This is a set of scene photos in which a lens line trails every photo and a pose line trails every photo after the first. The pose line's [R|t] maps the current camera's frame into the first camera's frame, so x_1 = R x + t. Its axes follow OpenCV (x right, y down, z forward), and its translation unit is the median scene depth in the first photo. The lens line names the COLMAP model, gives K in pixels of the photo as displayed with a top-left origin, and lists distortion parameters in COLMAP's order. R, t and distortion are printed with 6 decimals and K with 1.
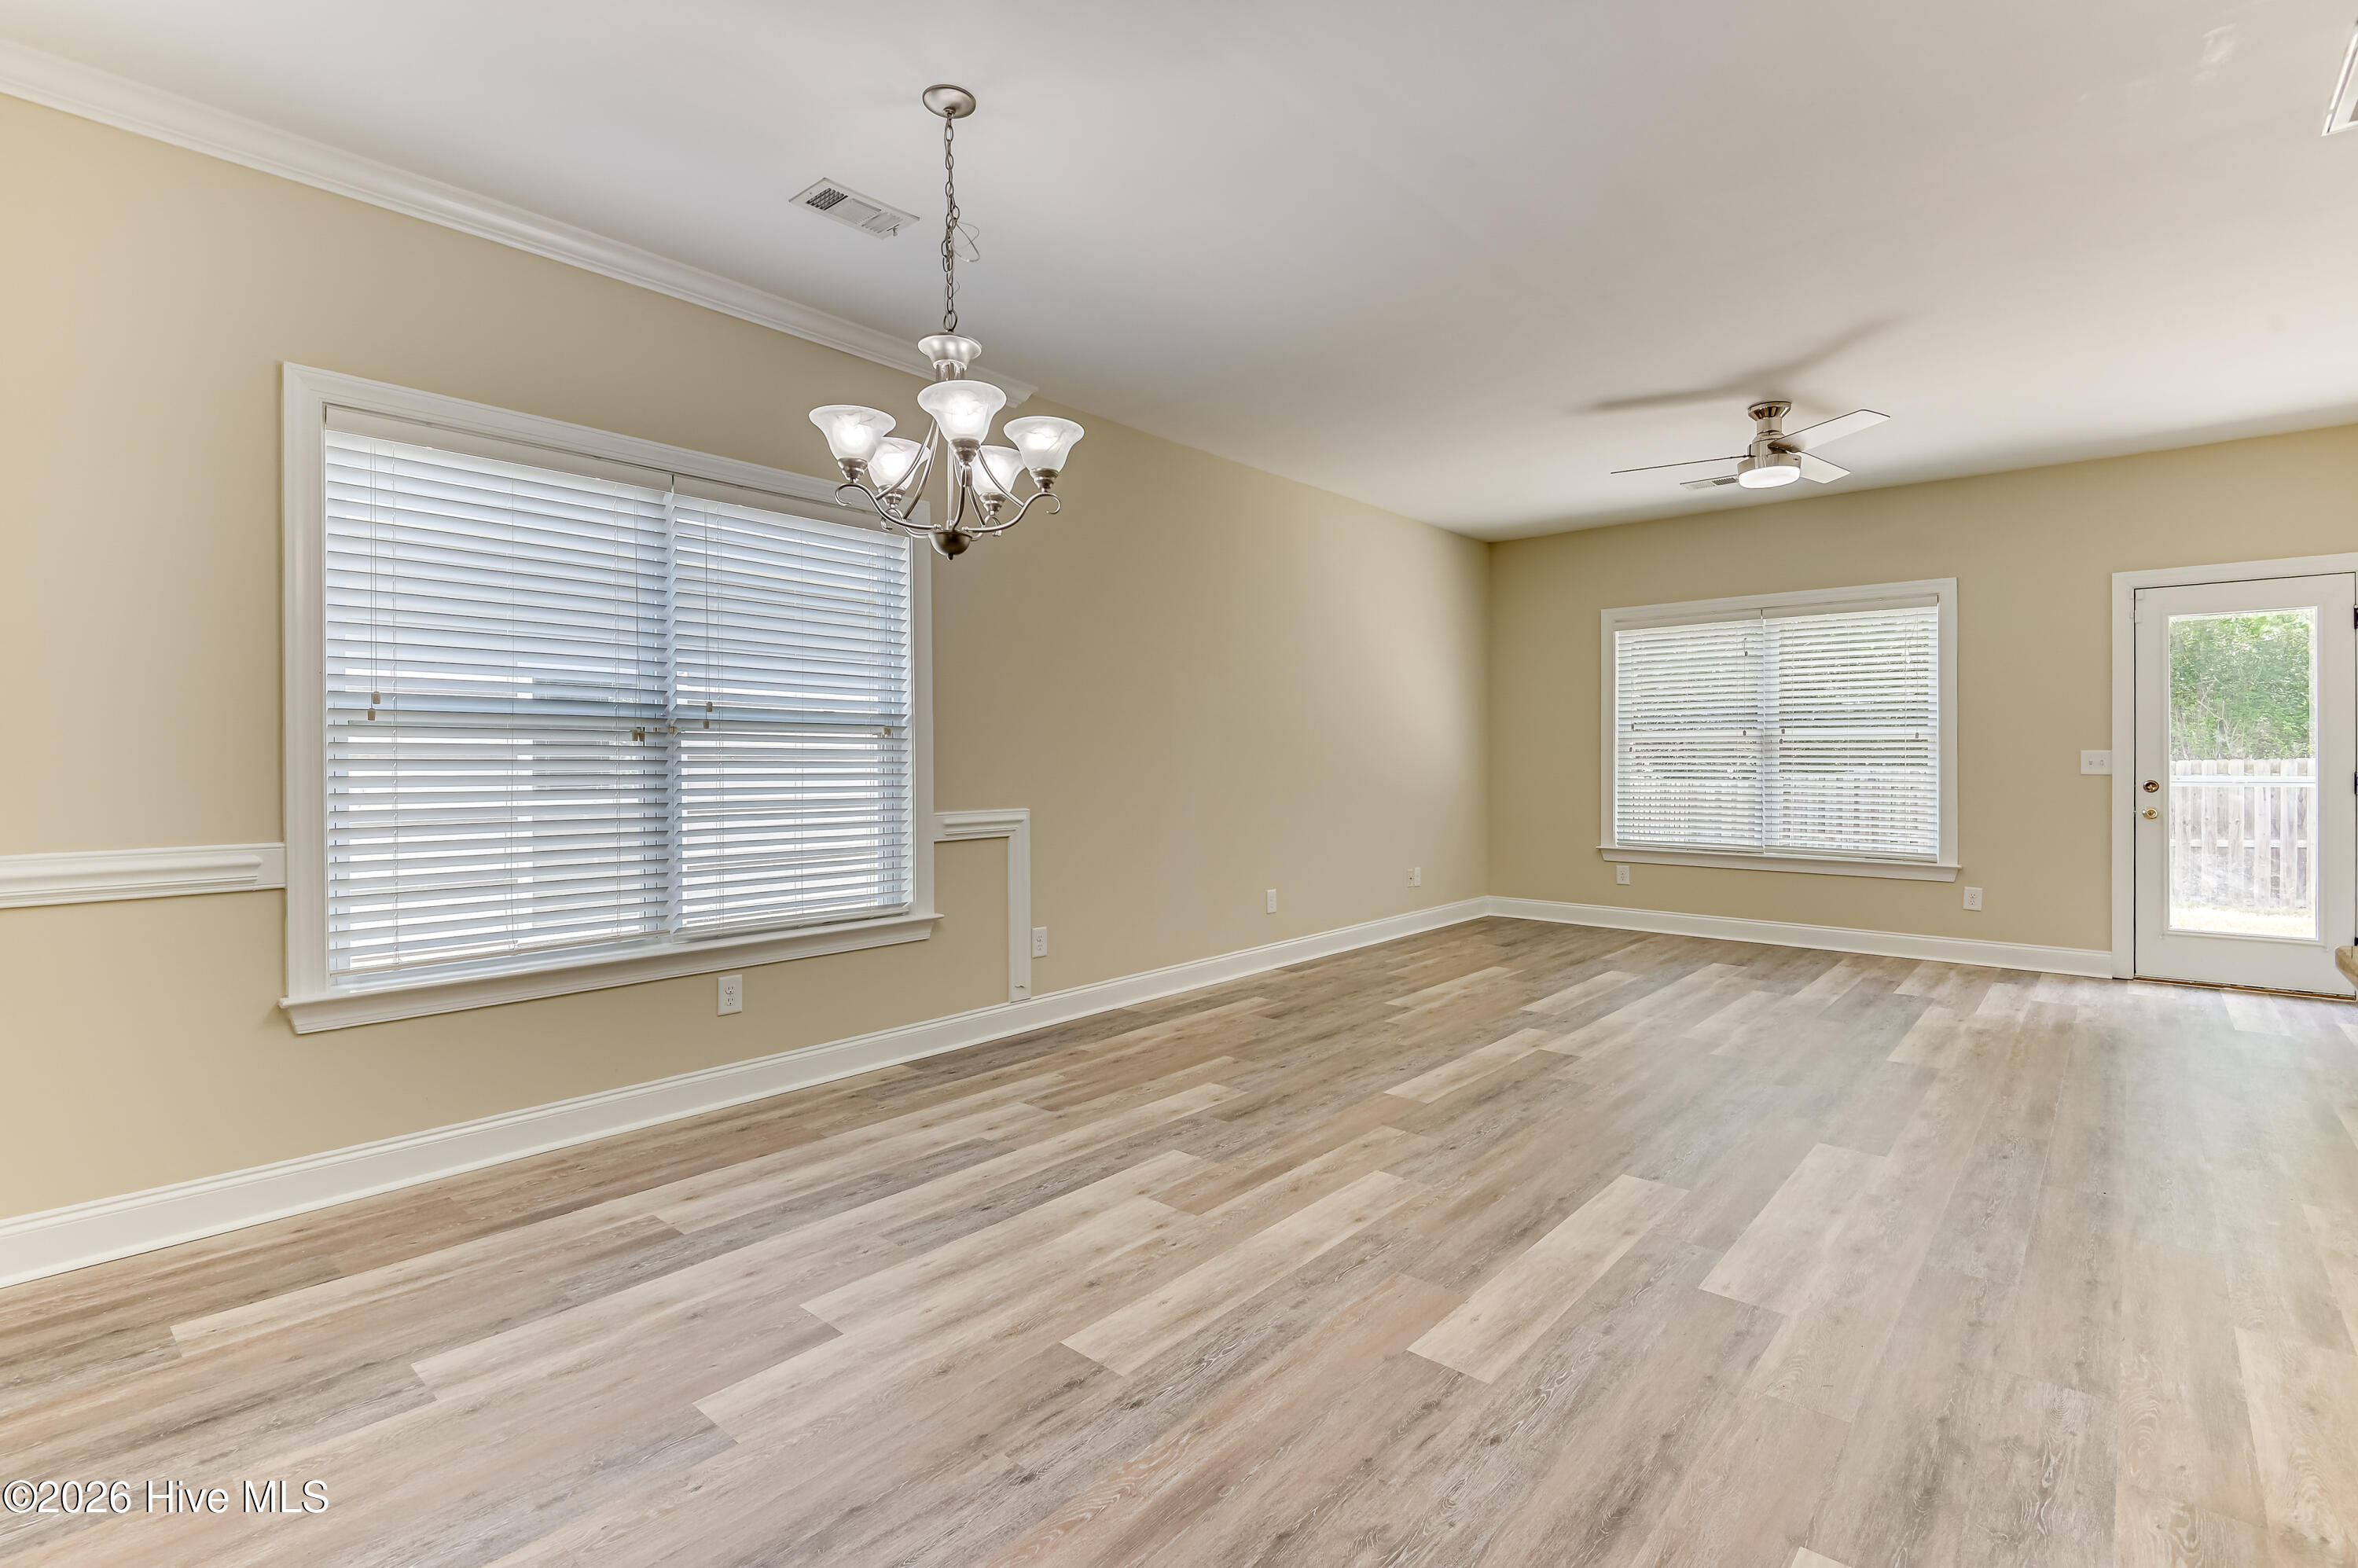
lens RADIAL K [[1092.4, 0, 1177.5], [0, 1092.4, 766.4], [0, 0, 1]] dist [0.022159, -0.020059]
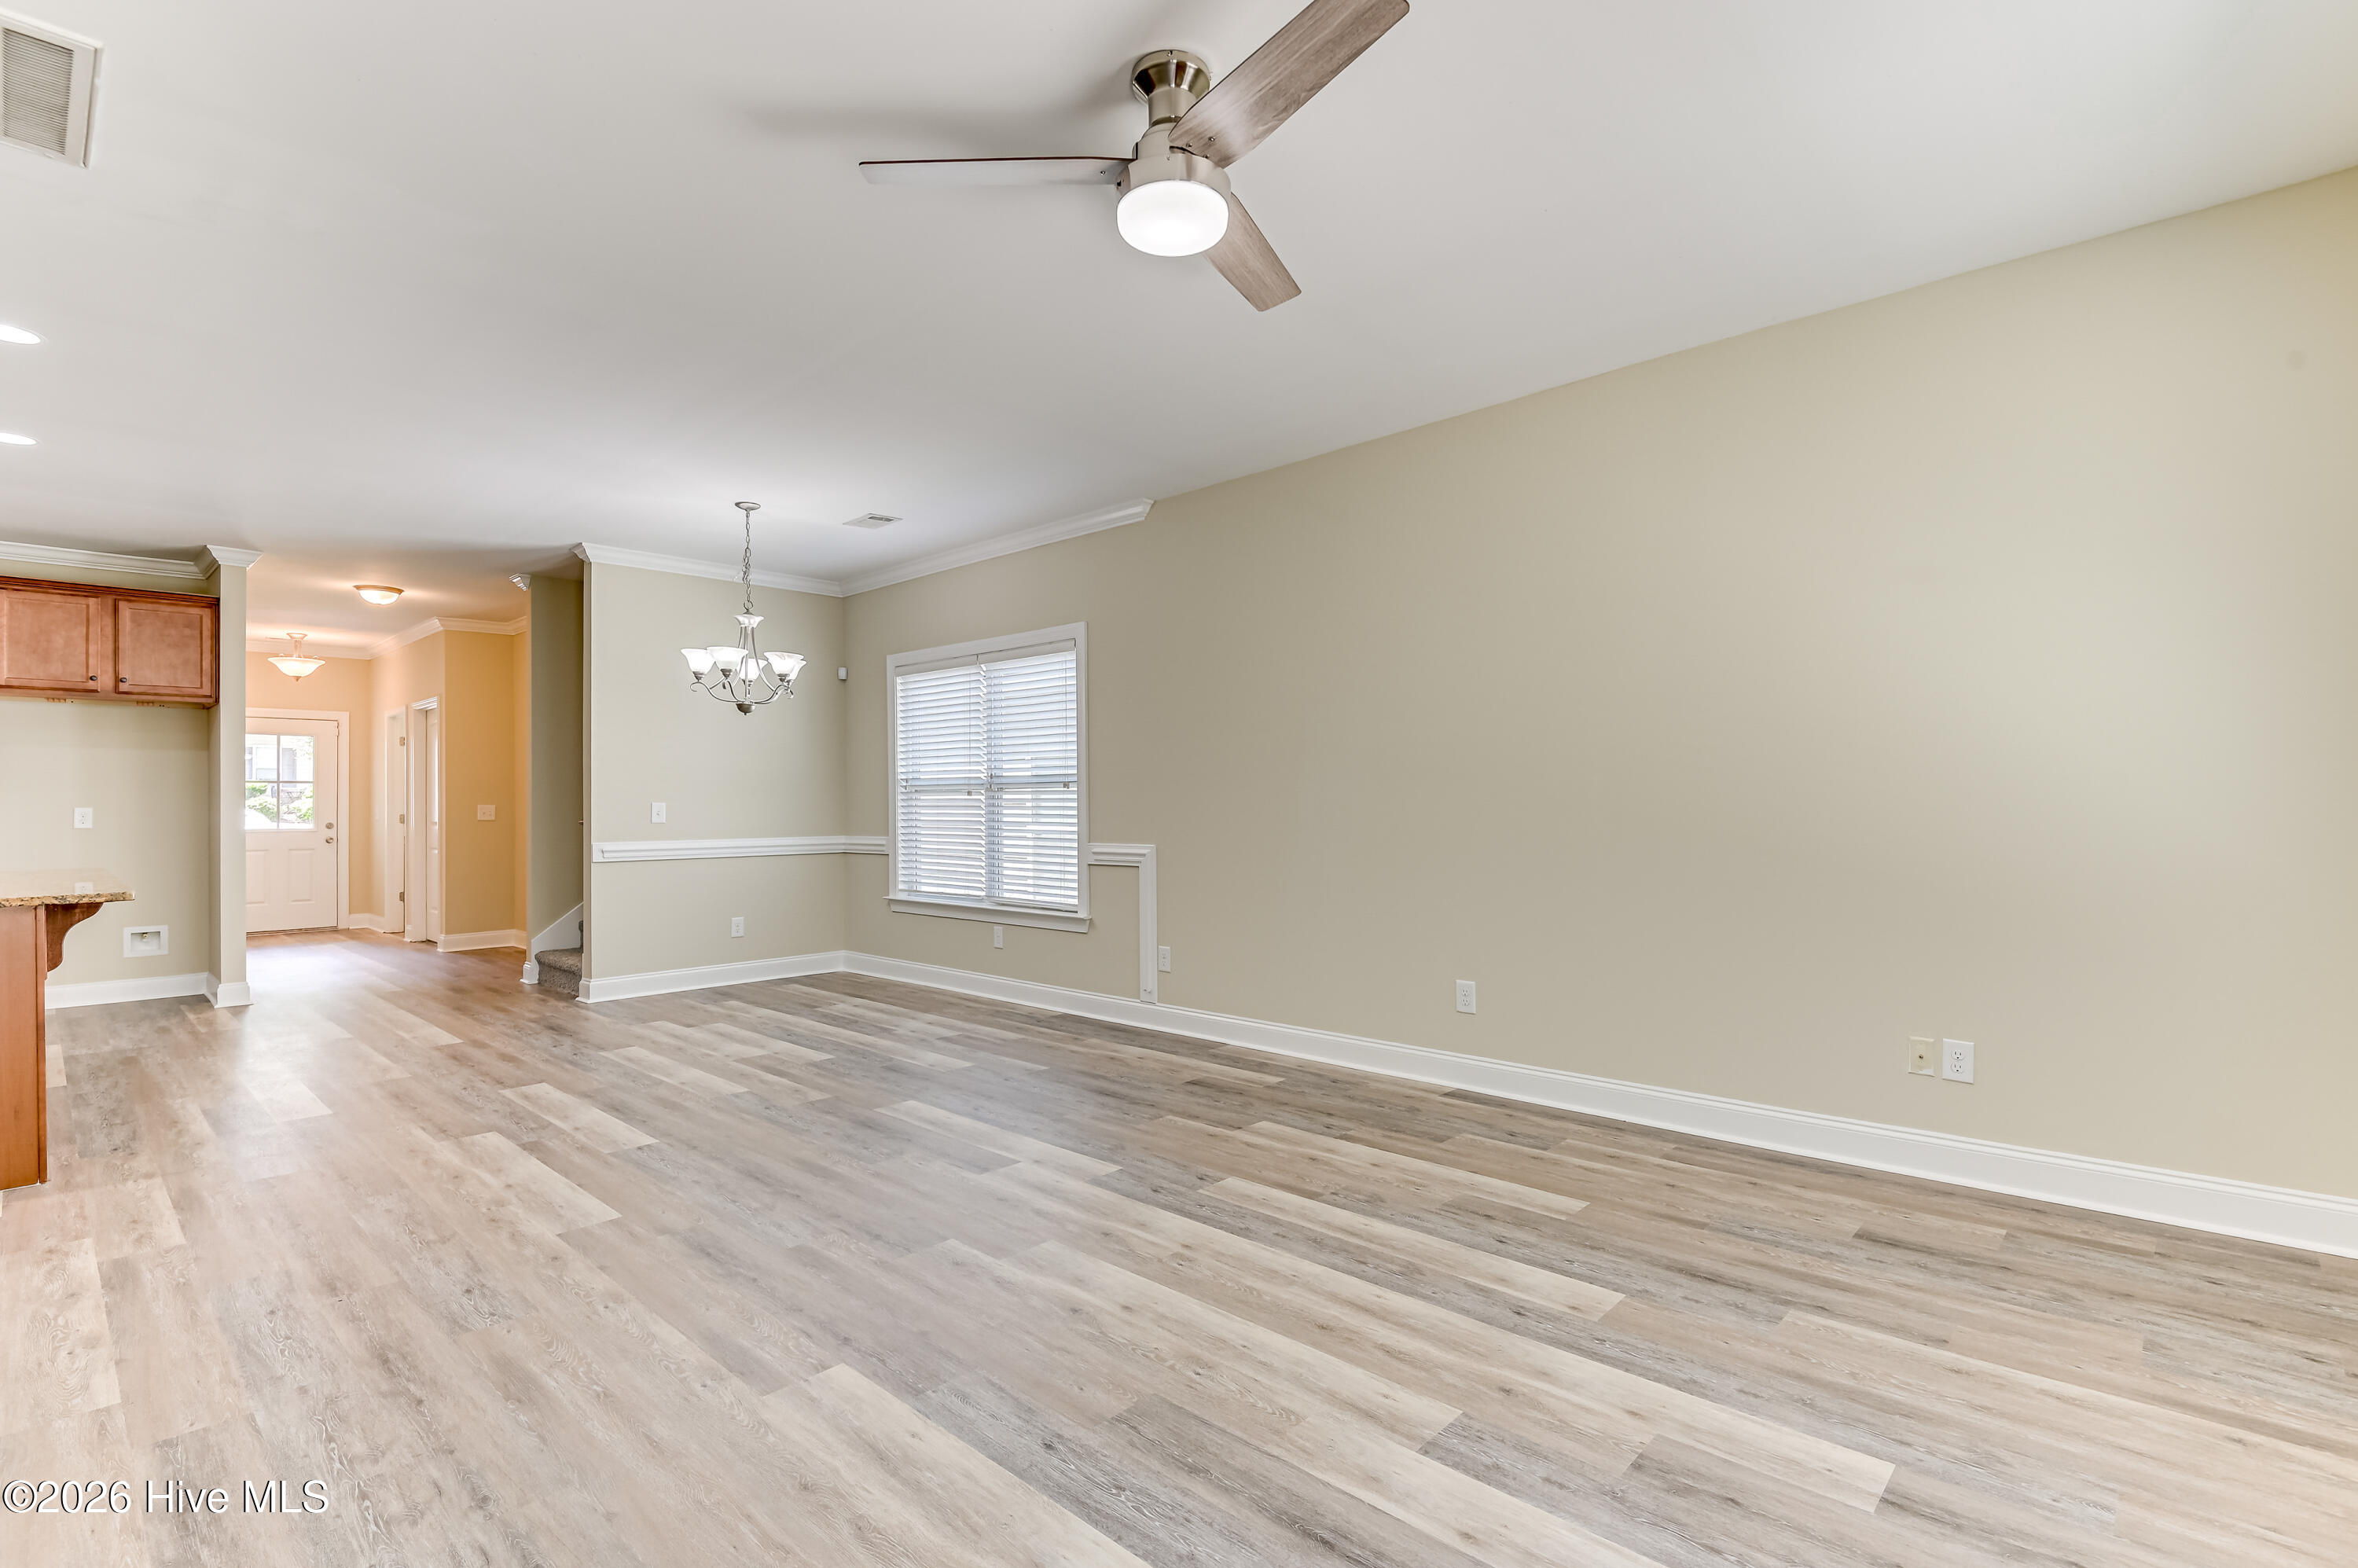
lens RADIAL K [[1103.2, 0, 1174.8], [0, 1103.2, 790.4], [0, 0, 1]] dist [0.036493, -0.032267]
pose [[-0.047780, -0.008761, -0.998819, 1.422186], [-0.000227, 0.999962, -0.008760, -0.015321], [0.998858, -0.000192, -0.047780, 1.422193]]
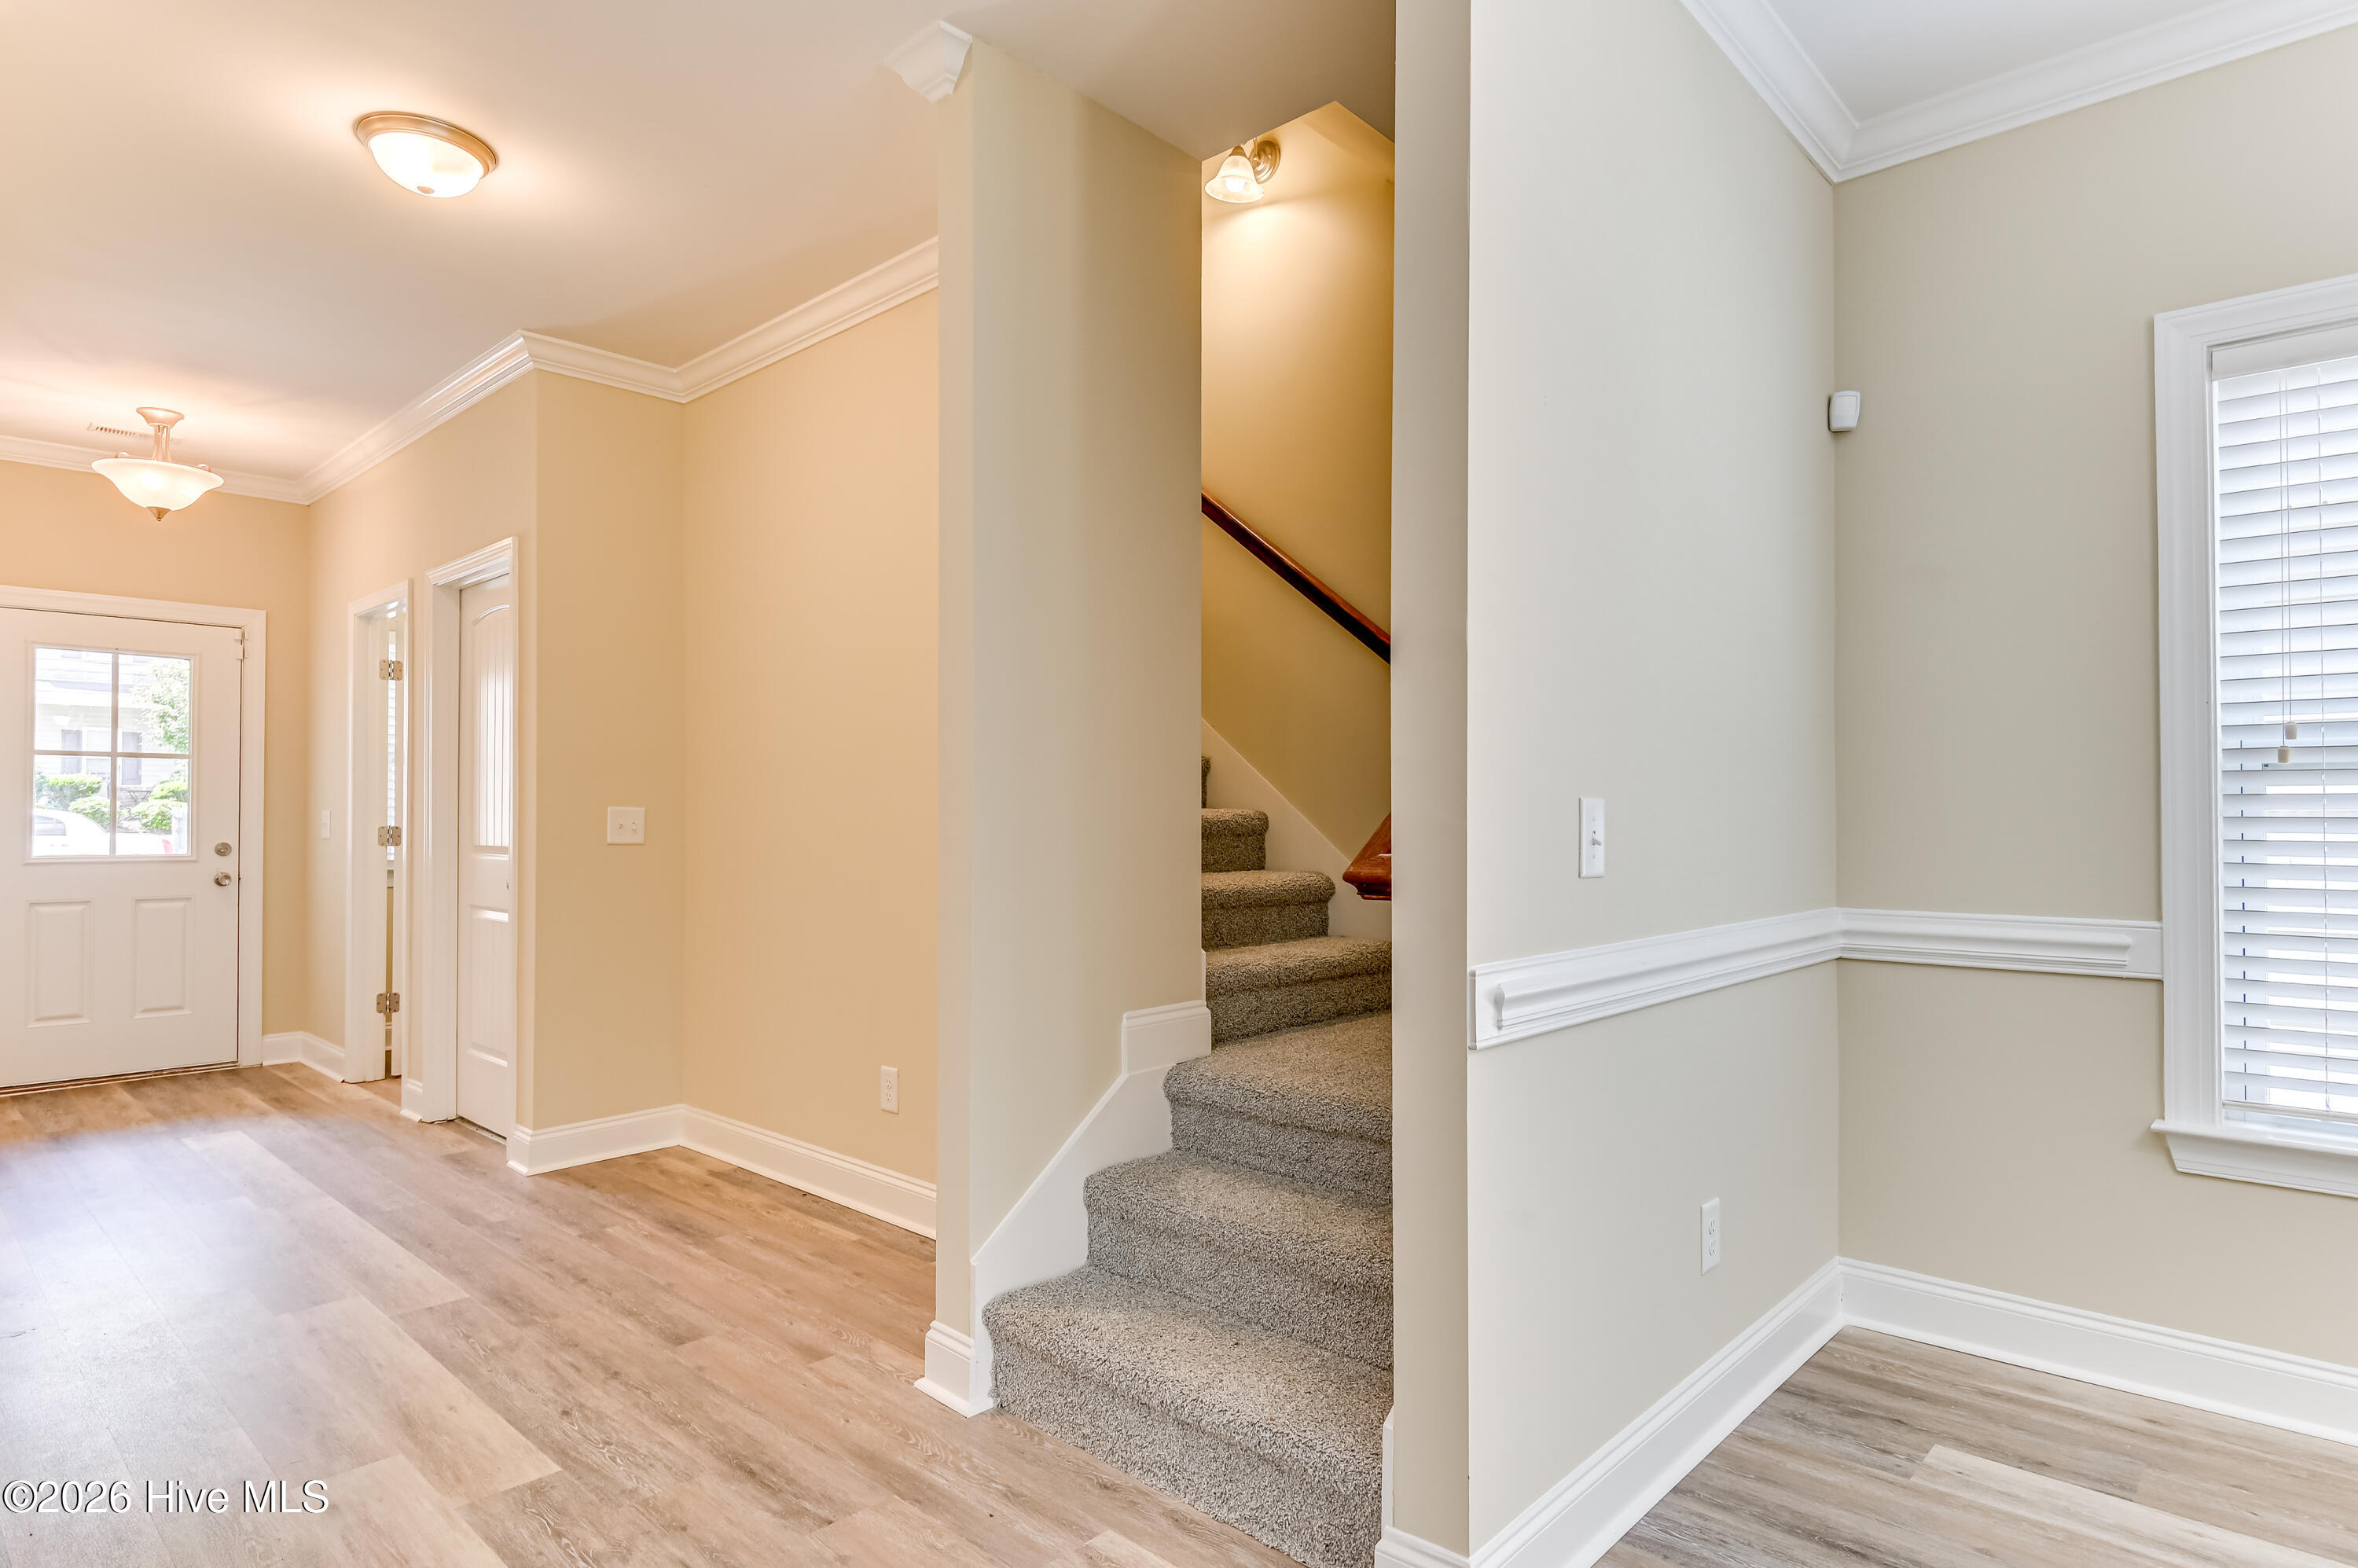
lens RADIAL K [[1268.8, 0, 1181.9], [0, 1268.8, 802.1], [0, 0, 1]] dist [0.033100, -0.028407]
pose [[-0.031343, -0.008721, -0.999471, 0.100368], [-0.008928, 0.999924, -0.008445, -0.002071], [0.999469, 0.008658, -0.031419, 0.254956]]
